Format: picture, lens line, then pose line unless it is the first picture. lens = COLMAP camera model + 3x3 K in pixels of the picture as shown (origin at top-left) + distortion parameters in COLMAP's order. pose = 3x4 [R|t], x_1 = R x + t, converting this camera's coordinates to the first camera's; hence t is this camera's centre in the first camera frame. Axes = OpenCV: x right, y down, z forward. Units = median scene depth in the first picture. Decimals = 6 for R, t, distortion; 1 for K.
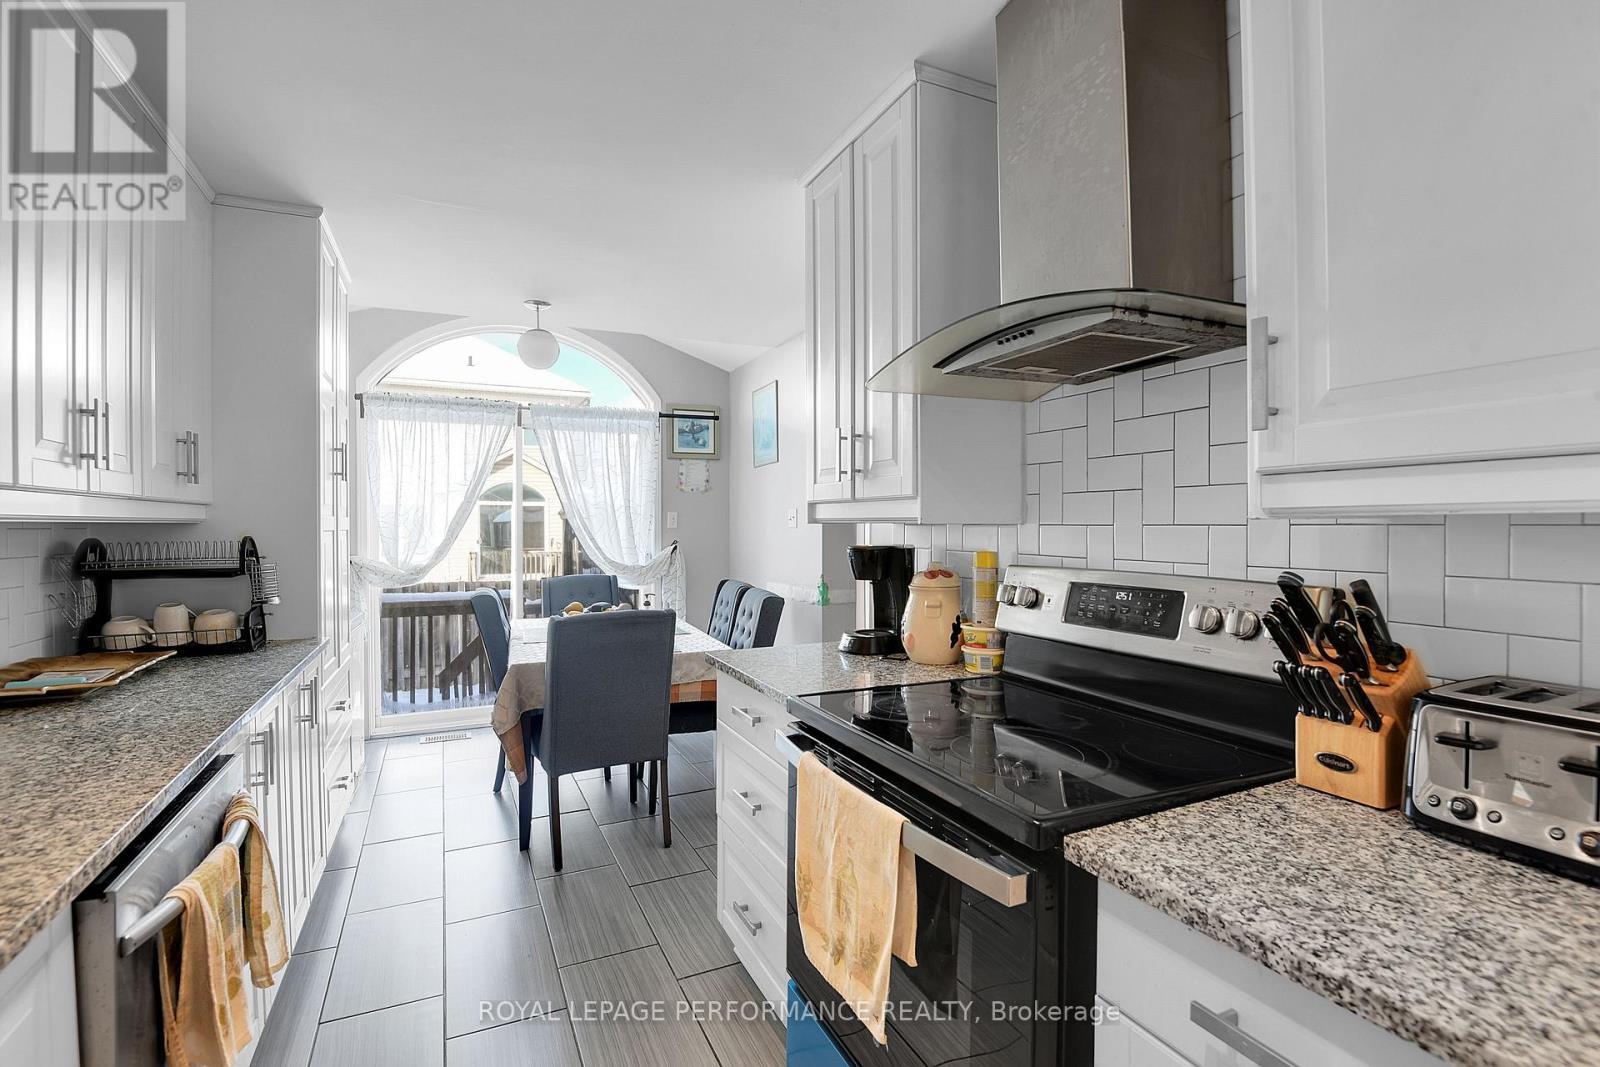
lens RADIAL K [[743.7, 0, 805.1], [0, 743.7, 536.4], [0, 0, 1]] dist [-0.019915, -0.001085]
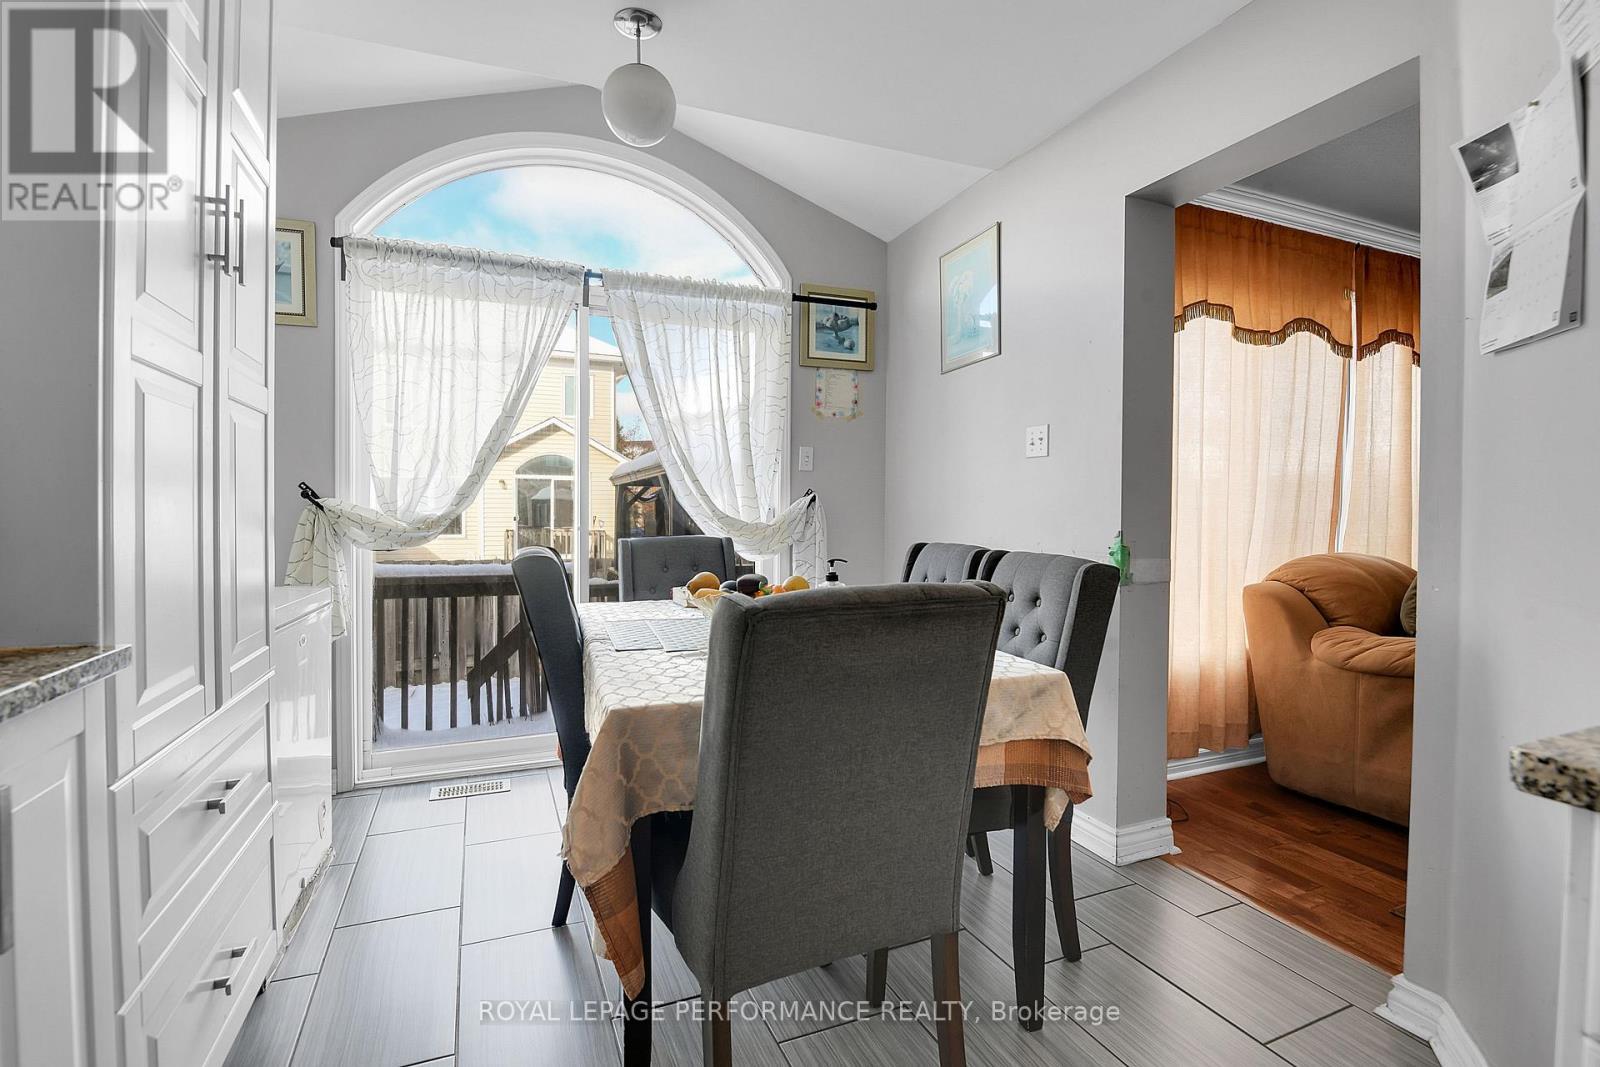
lens RADIAL K [[743.7, 0, 799.3], [0, 743.7, 528.7], [0, 0, 1]] dist [-0.019915, -0.001085]
pose [[0.998814, 0.008698, -0.047907, -0.161158], [-0.008405, 0.999945, 0.006327, 0.039465], [0.047959, -0.005916, 0.998832, 0.349214]]
